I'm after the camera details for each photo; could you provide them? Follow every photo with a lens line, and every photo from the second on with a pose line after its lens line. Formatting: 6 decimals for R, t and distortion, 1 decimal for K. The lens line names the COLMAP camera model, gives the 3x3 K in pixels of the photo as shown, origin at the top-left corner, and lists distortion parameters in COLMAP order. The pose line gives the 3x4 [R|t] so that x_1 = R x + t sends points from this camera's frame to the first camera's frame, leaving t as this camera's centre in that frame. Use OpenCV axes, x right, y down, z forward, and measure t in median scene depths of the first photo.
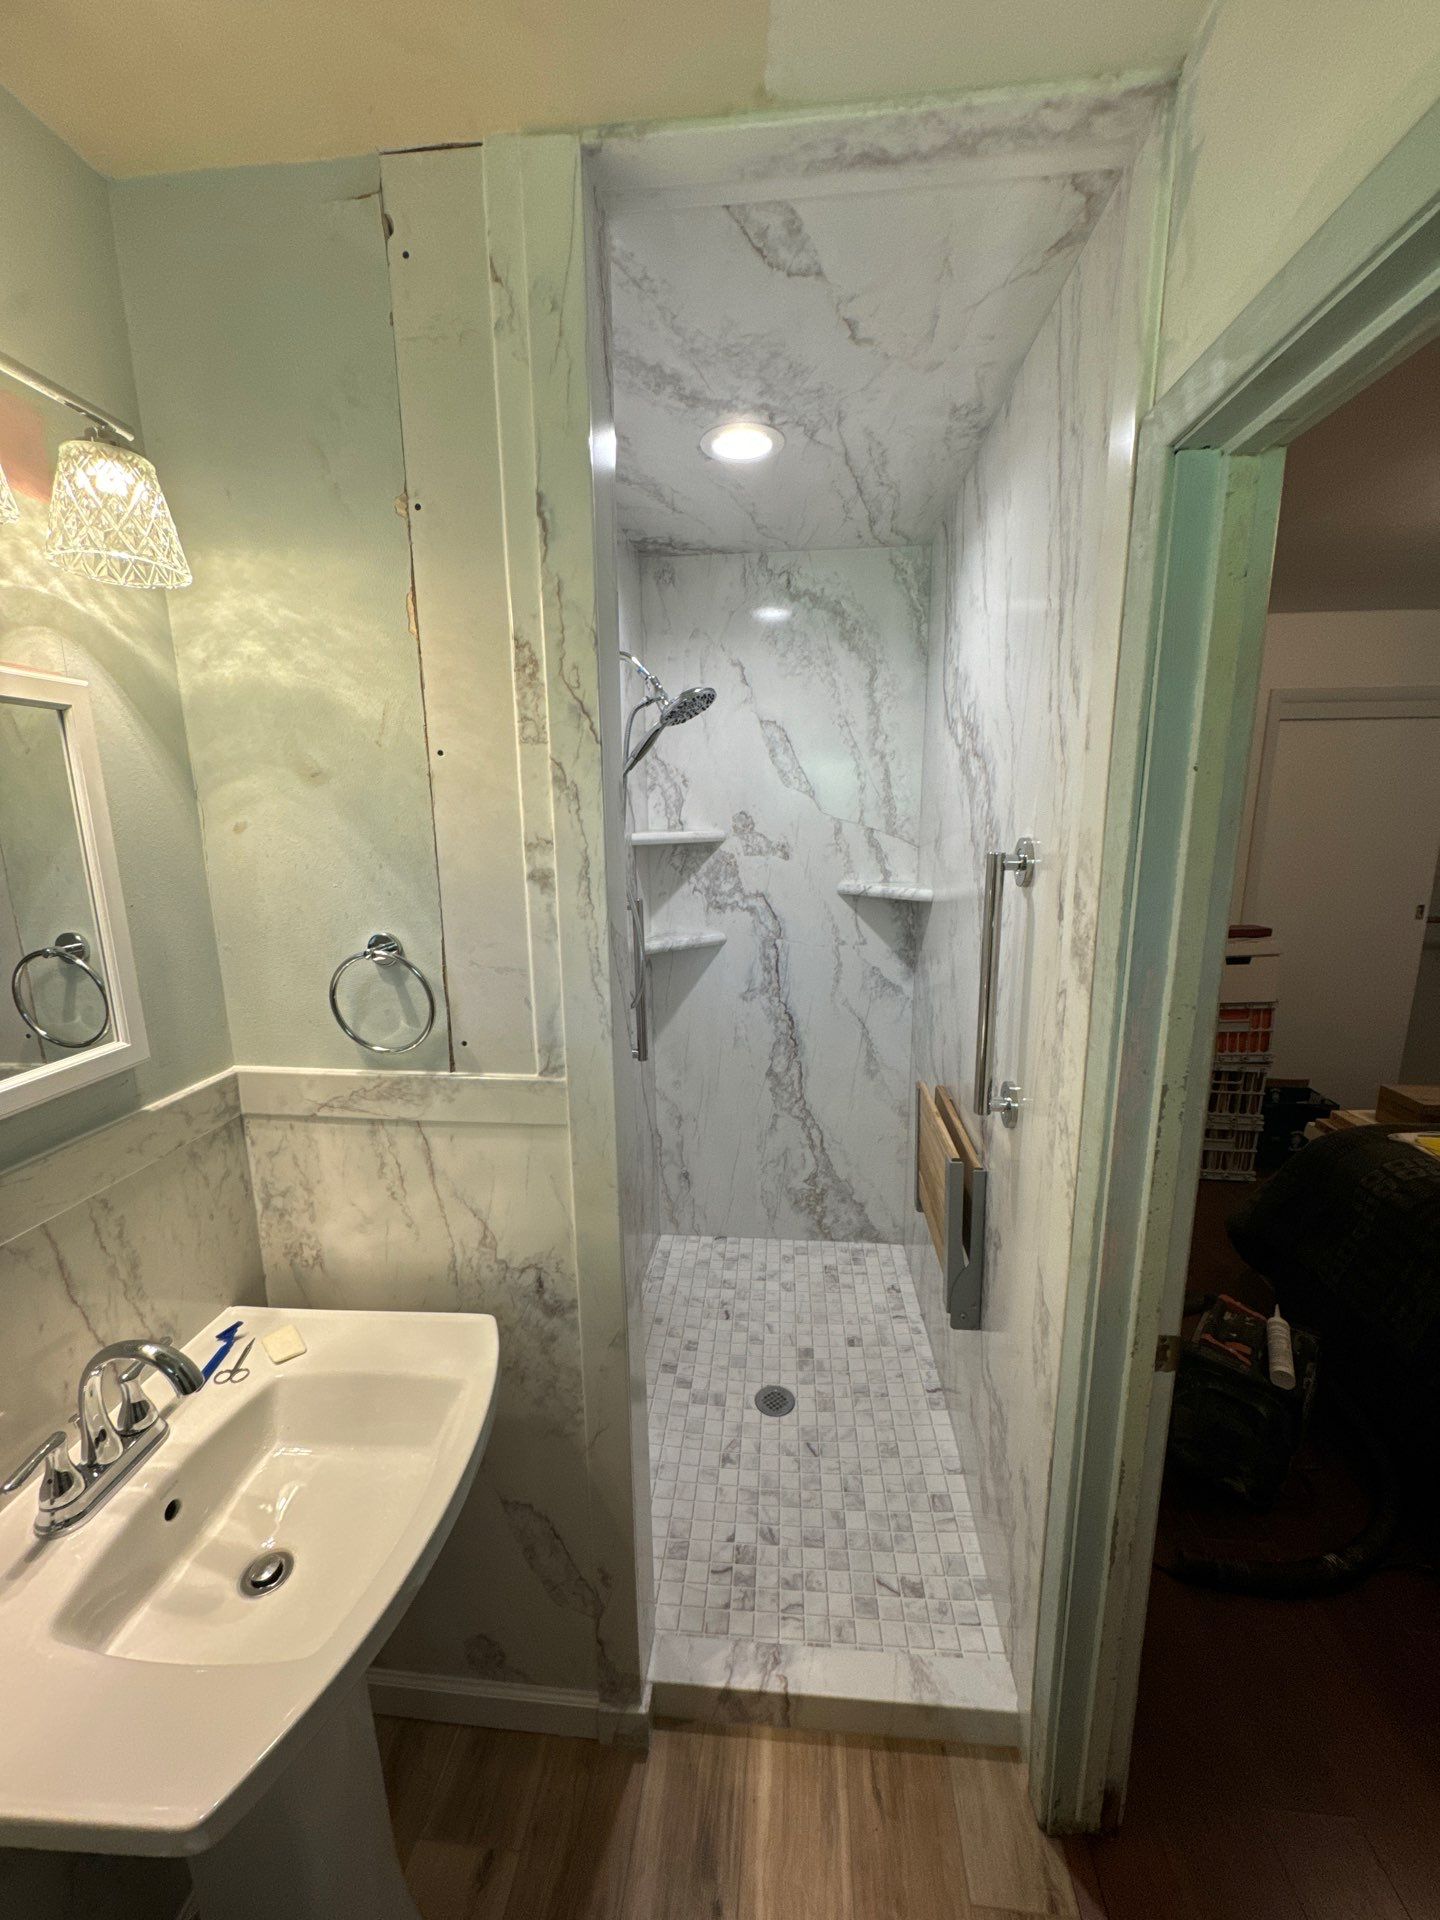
lens RADIAL K [[759.2, 0, 724.2], [0, 759.2, 961.7], [0, 0, 1]] dist [-0.002740, -0.000177]
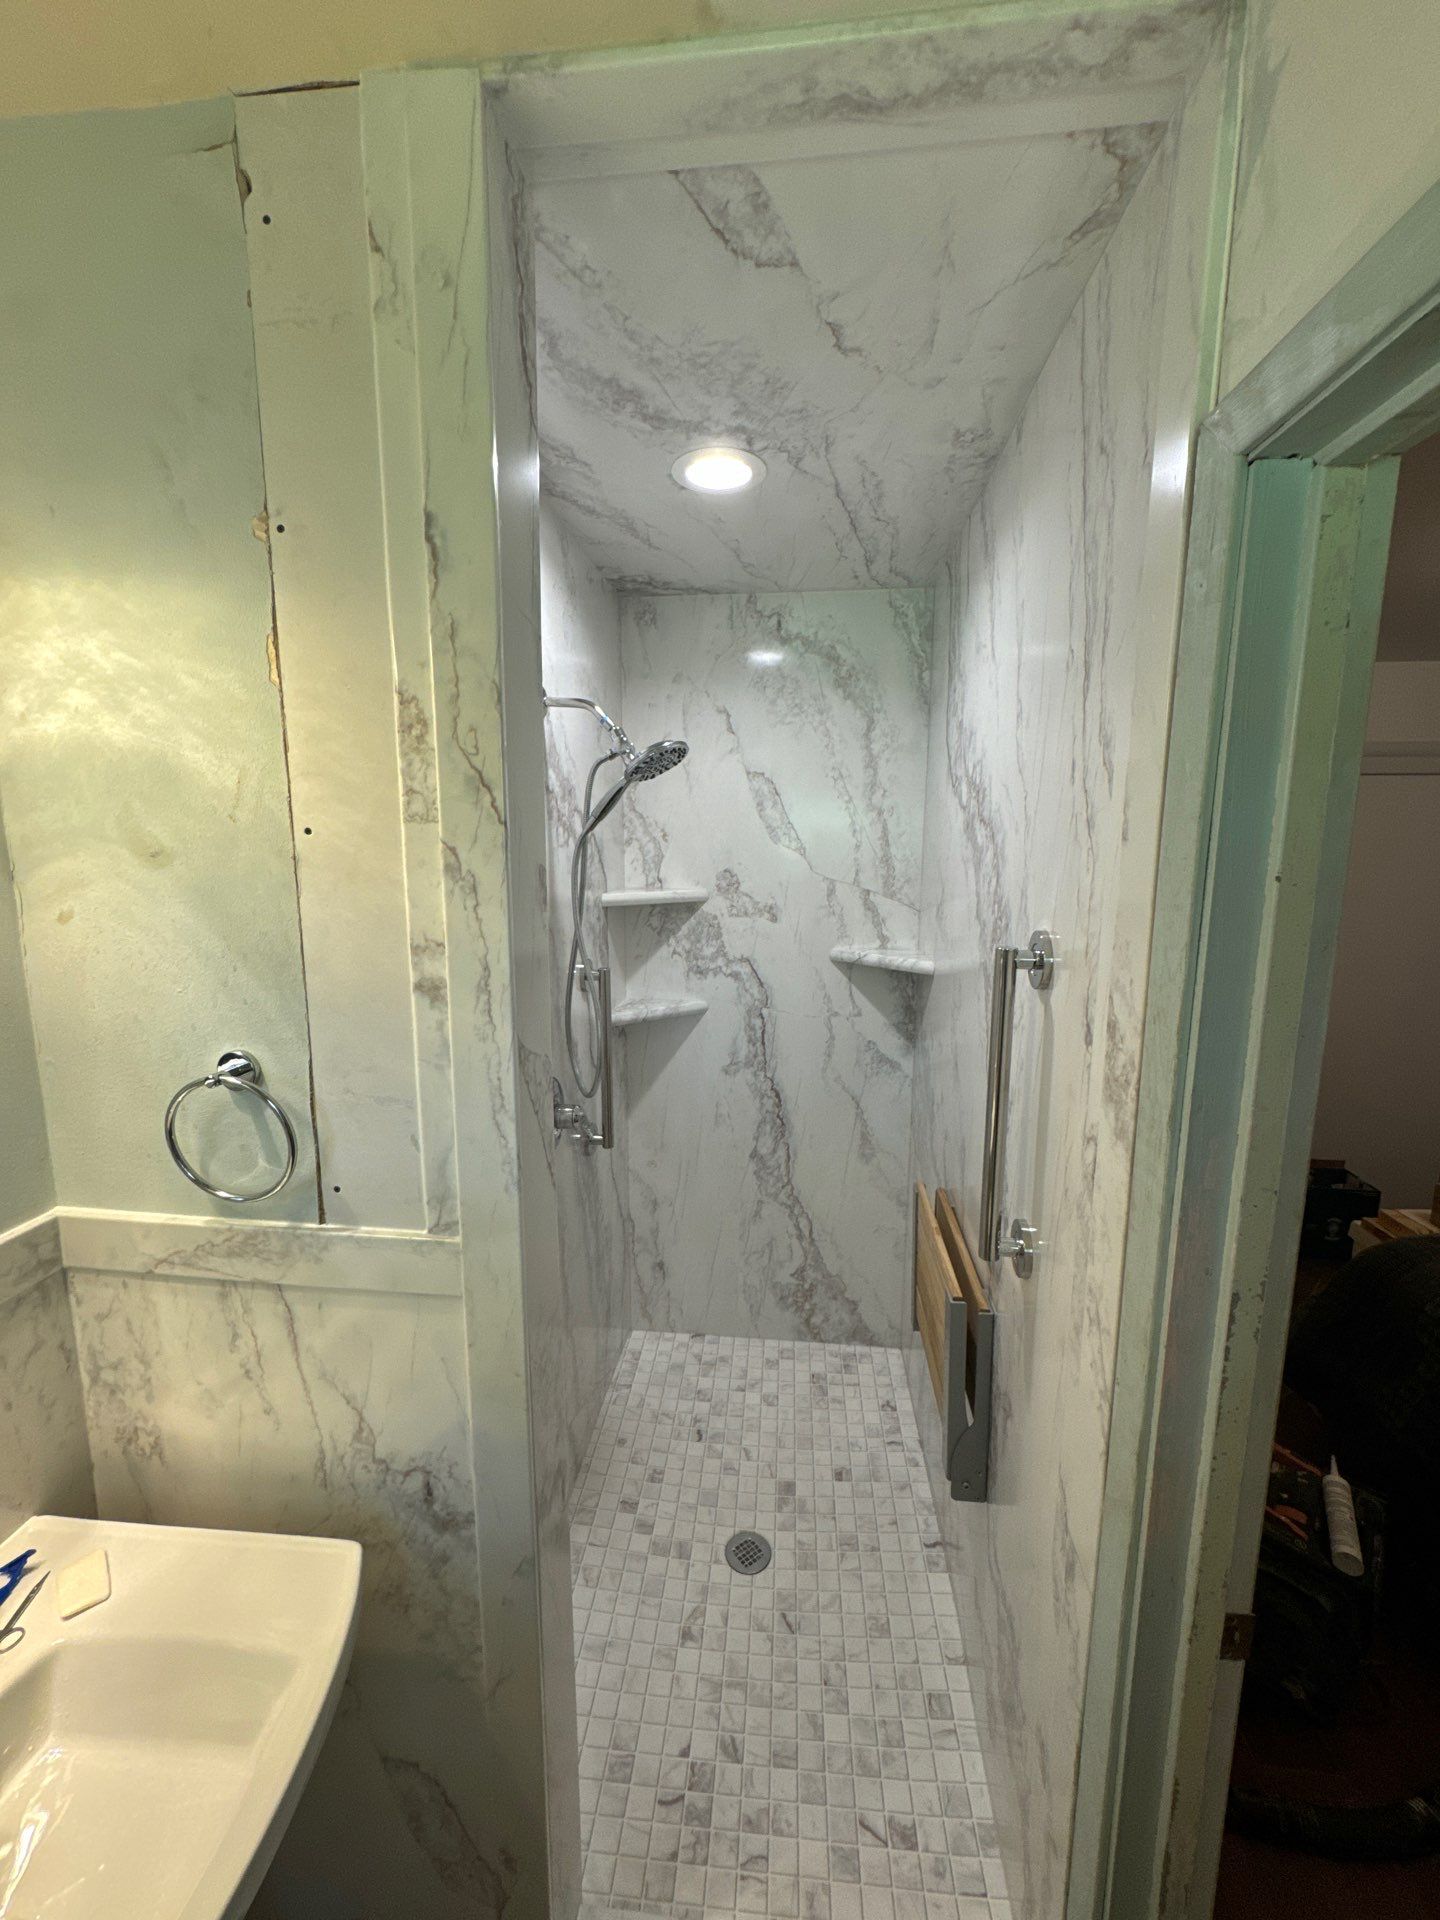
lens RADIAL K [[759.2, 0, 724.2], [0, 759.2, 961.7], [0, 0, 1]] dist [-0.002740, -0.000177]
pose [[0.999843, 0.015682, -0.008220, 0.062176], [-0.016029, 0.998900, -0.044072, -0.095362], [0.007519, 0.044197, 0.998995, 0.185043]]
